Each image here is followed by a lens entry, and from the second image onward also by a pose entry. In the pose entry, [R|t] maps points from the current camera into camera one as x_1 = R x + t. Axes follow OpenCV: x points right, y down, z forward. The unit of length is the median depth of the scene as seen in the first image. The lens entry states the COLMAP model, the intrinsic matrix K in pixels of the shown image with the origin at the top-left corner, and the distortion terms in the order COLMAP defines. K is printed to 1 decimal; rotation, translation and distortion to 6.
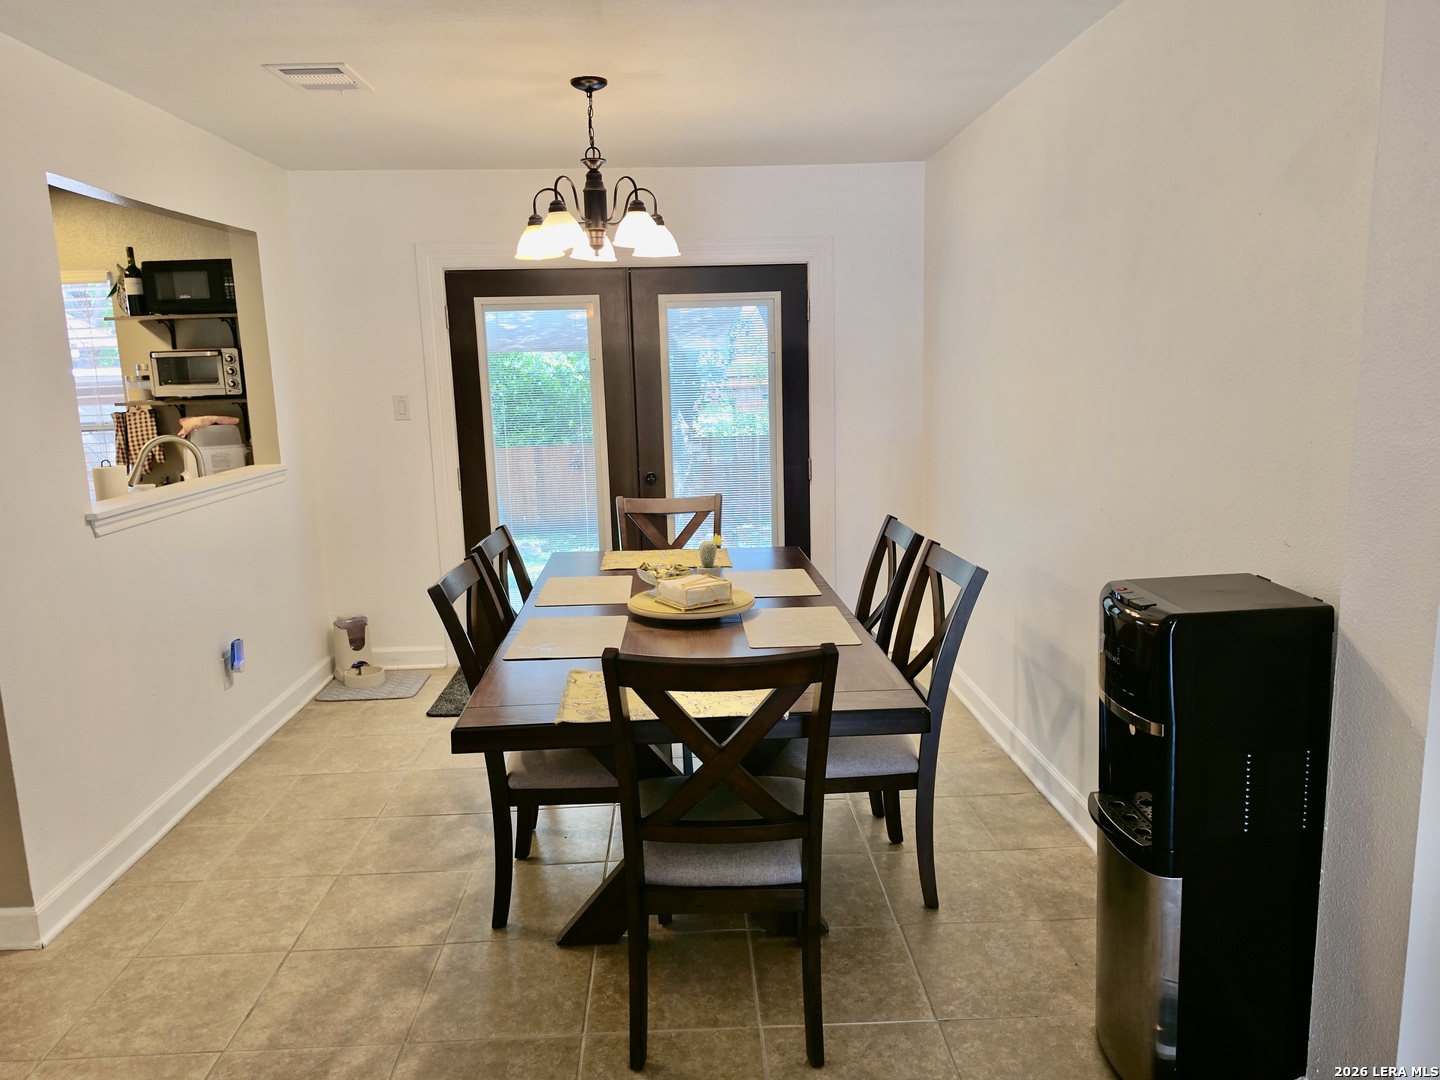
lens RADIAL K [[1020.7, 0, 716.5], [0, 1020.7, 546.4], [0, 0, 1]] dist [0.033093, -0.001487]
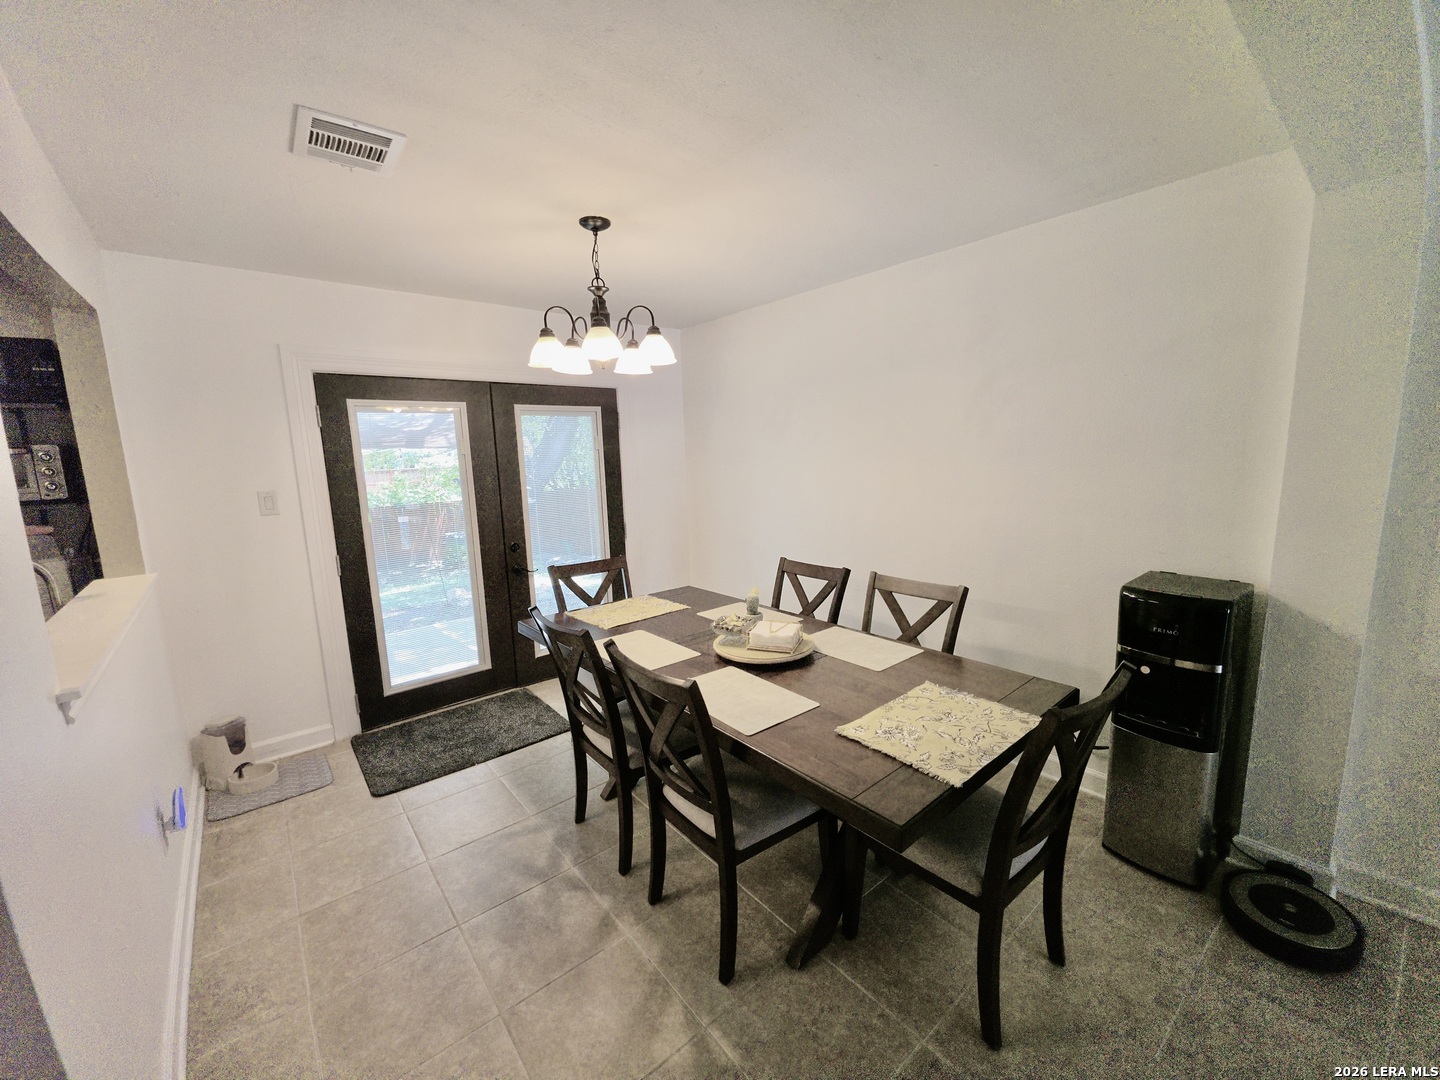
lens RADIAL K [[577.0, 0, 720.0], [0, 577.0, 540.0], [0, 0, 1]] dist [0.001645, -0.000147]
pose [[0.791023, -0.092387, 0.604770, -0.335742], [0.112736, 0.993616, 0.004333, -0.056457], [-0.601310, 0.064751, 0.796388, 0.306675]]
